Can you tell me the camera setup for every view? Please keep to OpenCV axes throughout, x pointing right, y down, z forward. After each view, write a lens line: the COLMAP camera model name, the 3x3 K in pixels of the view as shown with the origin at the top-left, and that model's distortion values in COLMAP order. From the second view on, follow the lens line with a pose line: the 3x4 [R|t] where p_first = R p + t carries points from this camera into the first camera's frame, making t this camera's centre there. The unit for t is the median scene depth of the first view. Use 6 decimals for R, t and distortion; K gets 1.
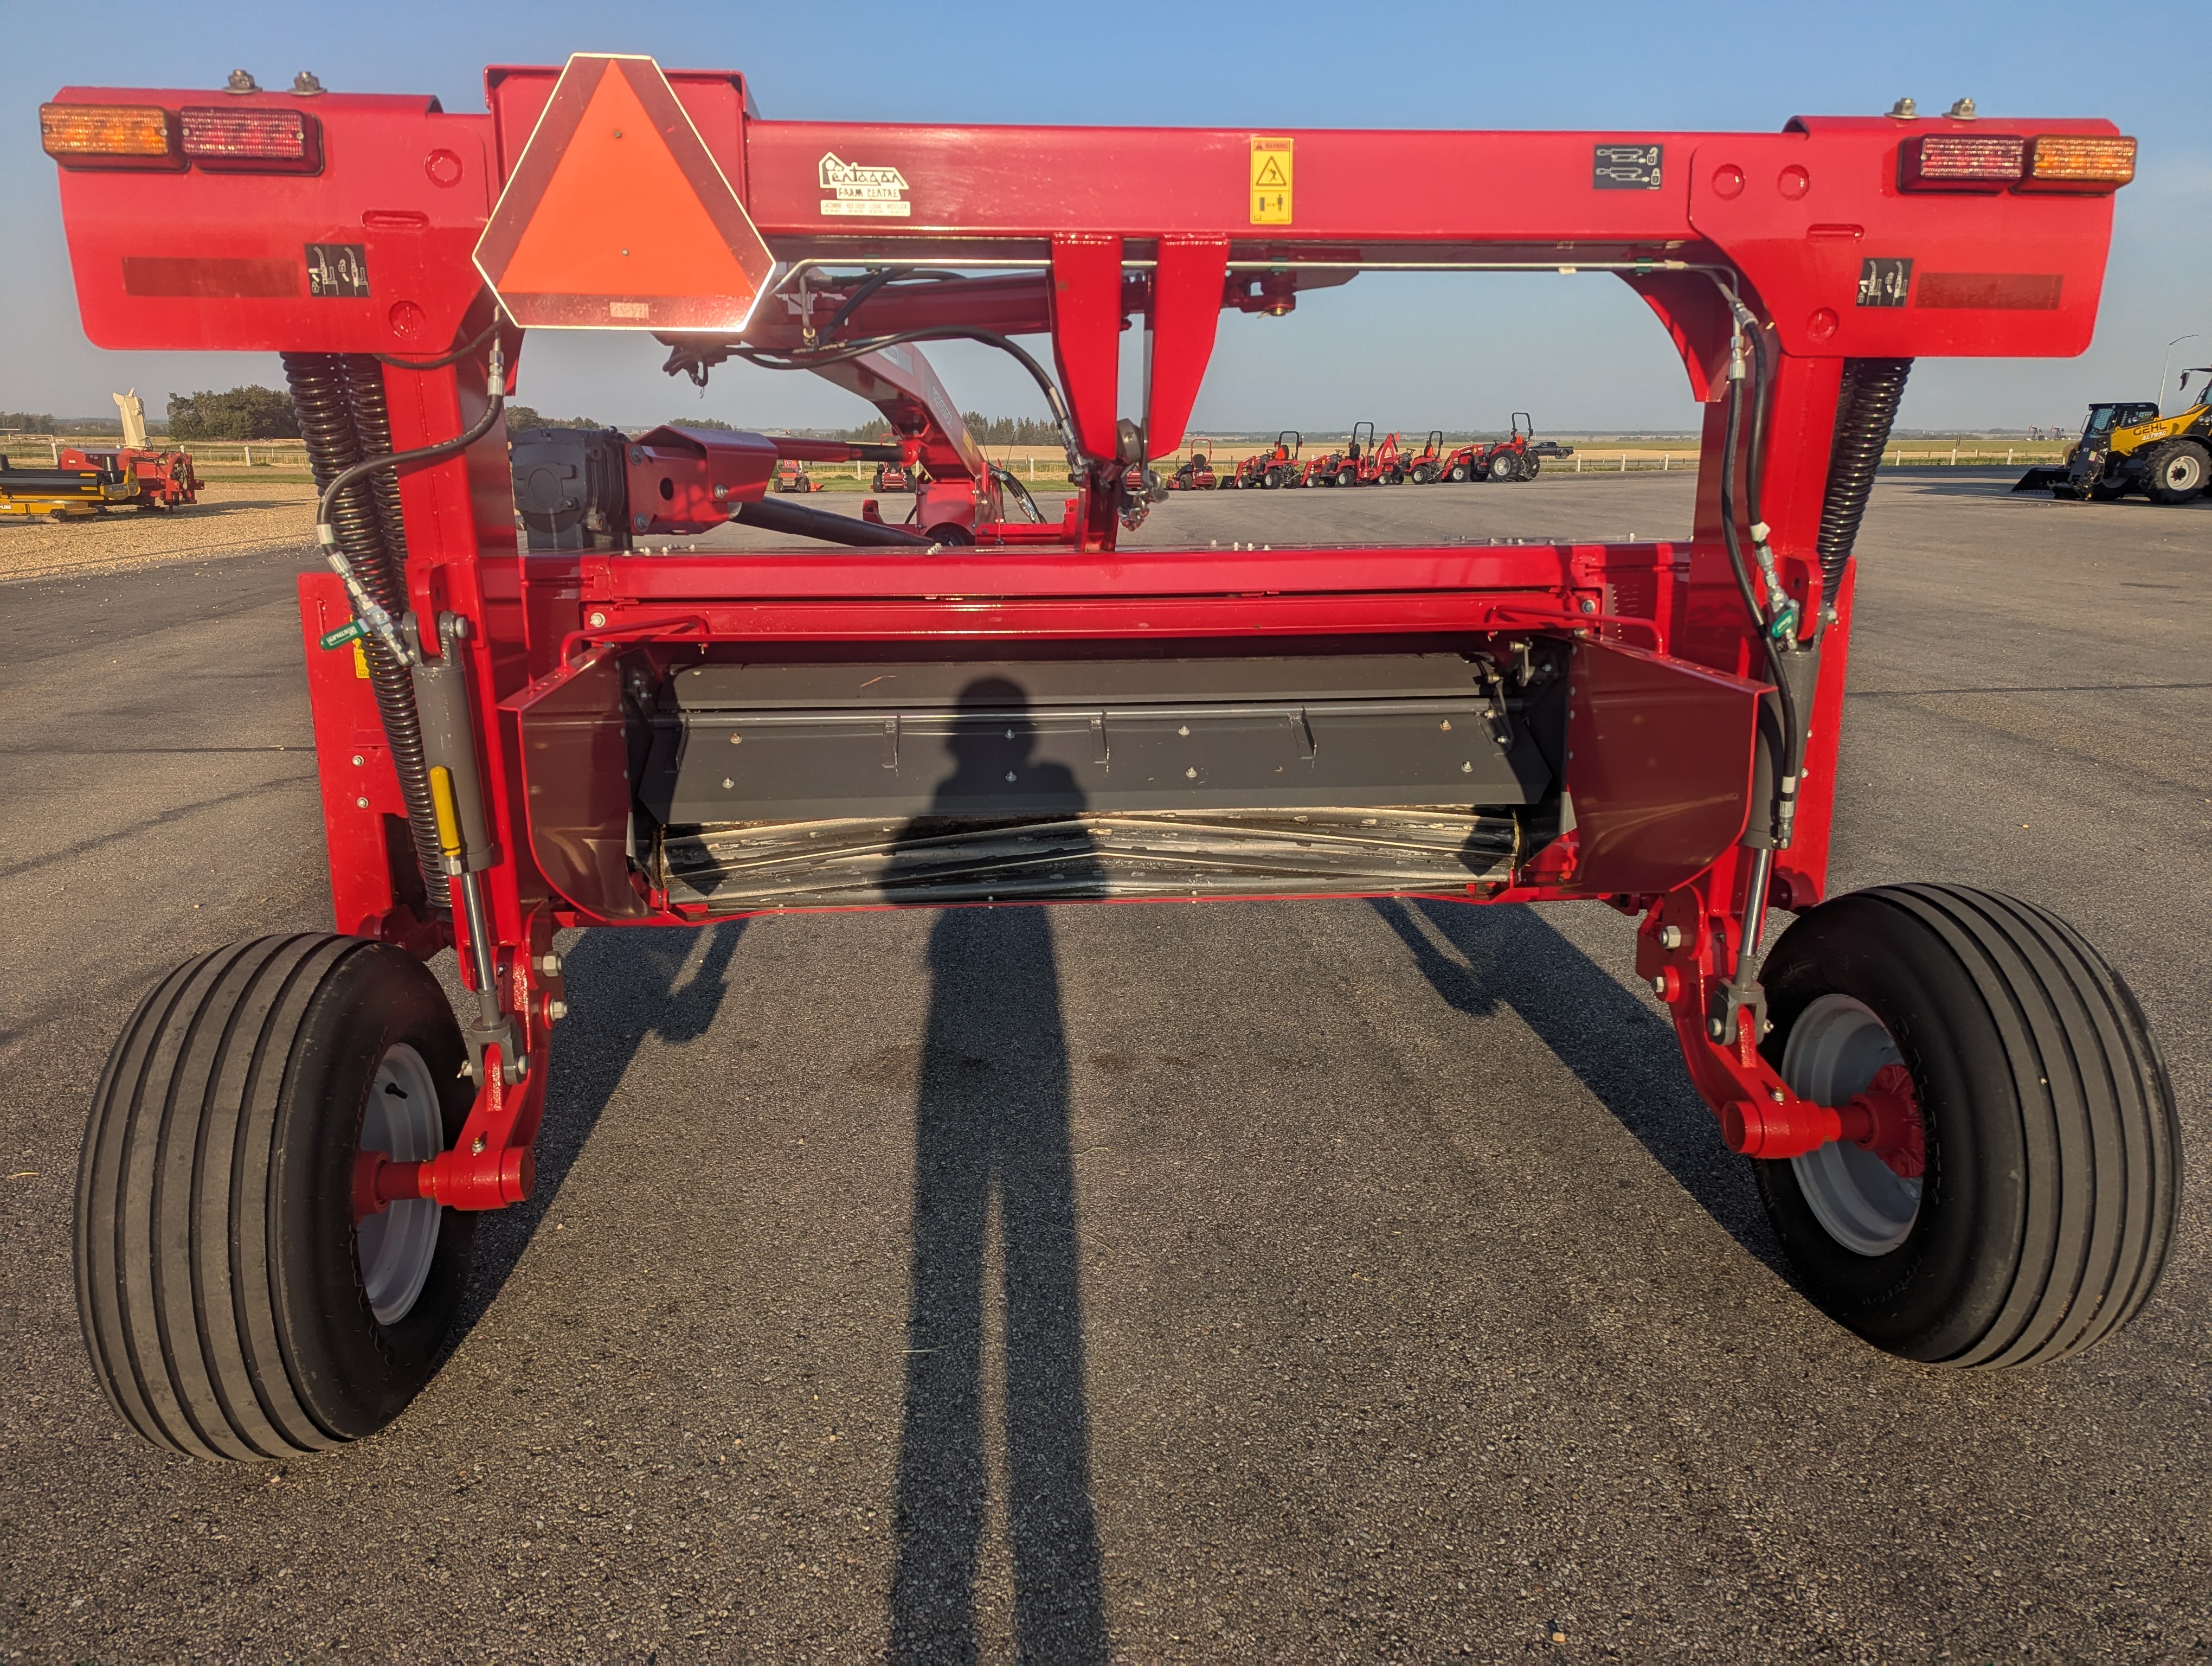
lens RADIAL K [[1539.9, 0, 1093.9], [0, 1539.9, 866.7], [0, 0, 1]] dist [0.030752, -0.002240]
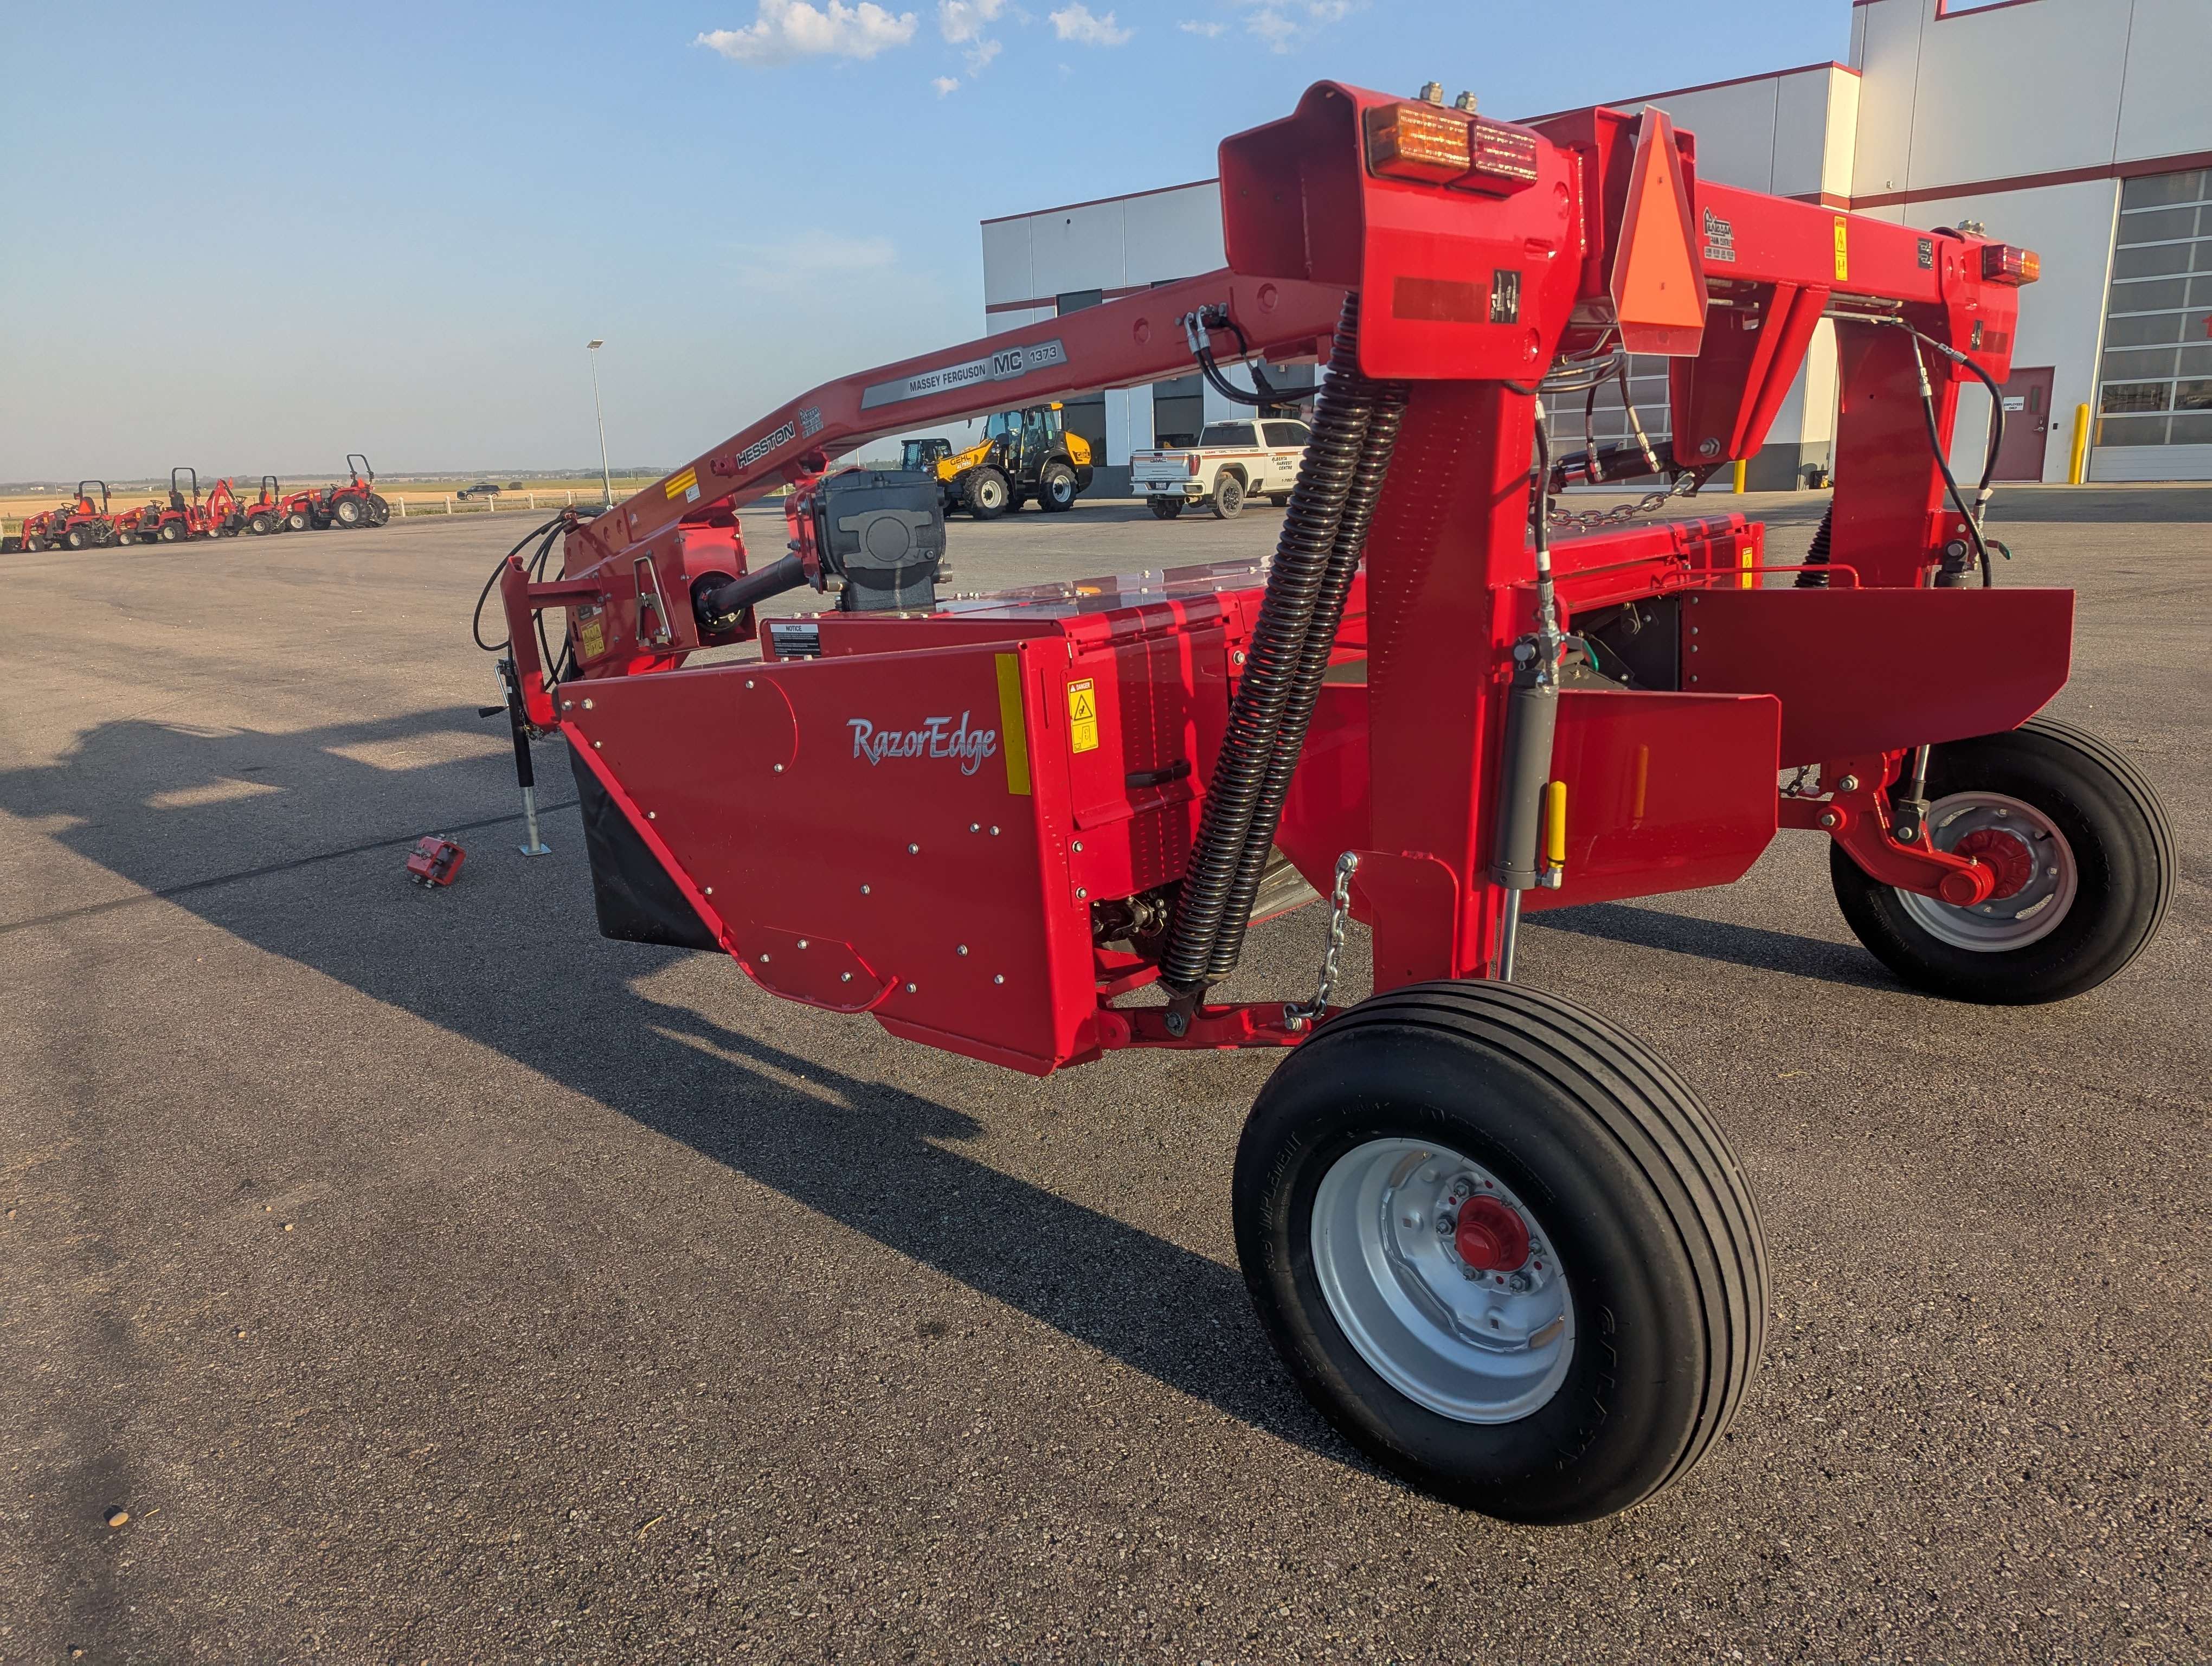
lens RADIAL K [[1528.7, 0, 1103.0], [0, 1528.7, 894.1], [0, 0, 1]] dist [0.058189, -0.038342]
pose [[0.738393, -0.209942, 0.640859, -0.054573], [0.214207, 0.974109, 0.072305, -0.005432], [-0.639446, 0.083887, 0.764246, 0.017421]]
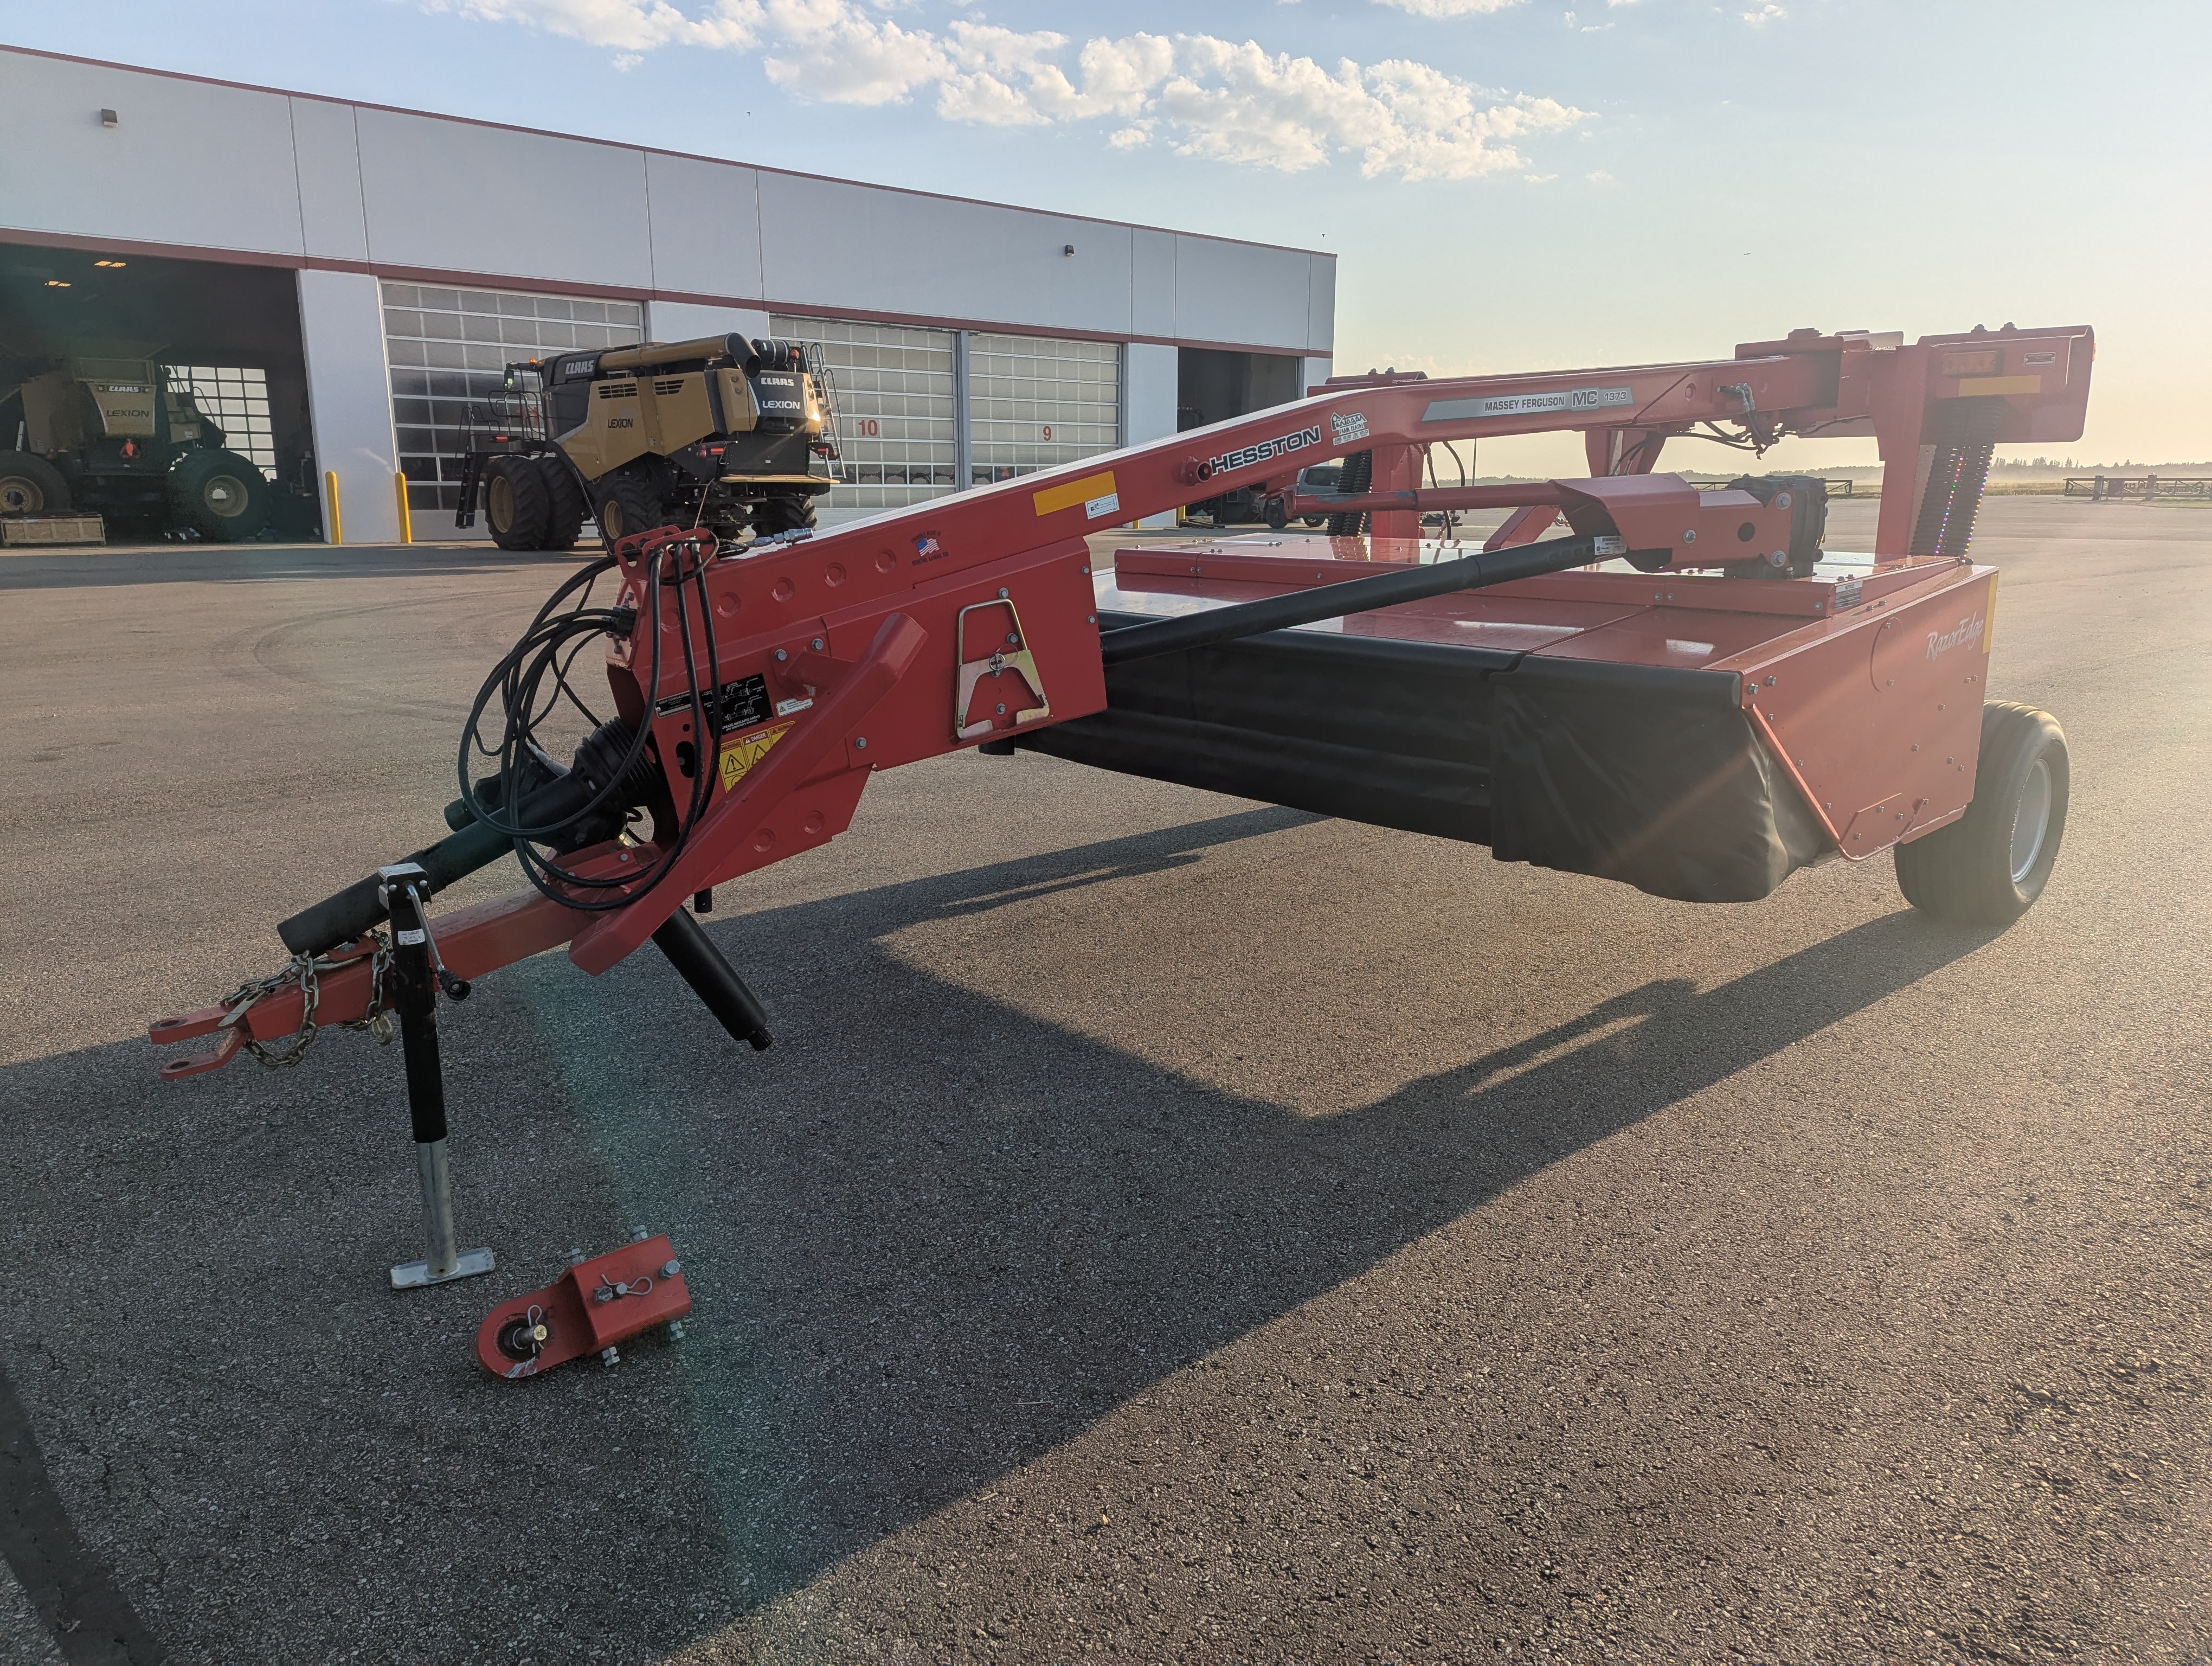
lens RADIAL K [[1539.9, 0, 1093.9], [0, 1539.9, 866.7], [0, 0, 1]] dist [0.030752, -0.002240]
pose [[-0.610880, -0.189059, 0.768818, -0.063984], [0.211045, 0.897049, 0.388283, -0.037999], [-0.763076, 0.399450, -0.508089, 0.137480]]
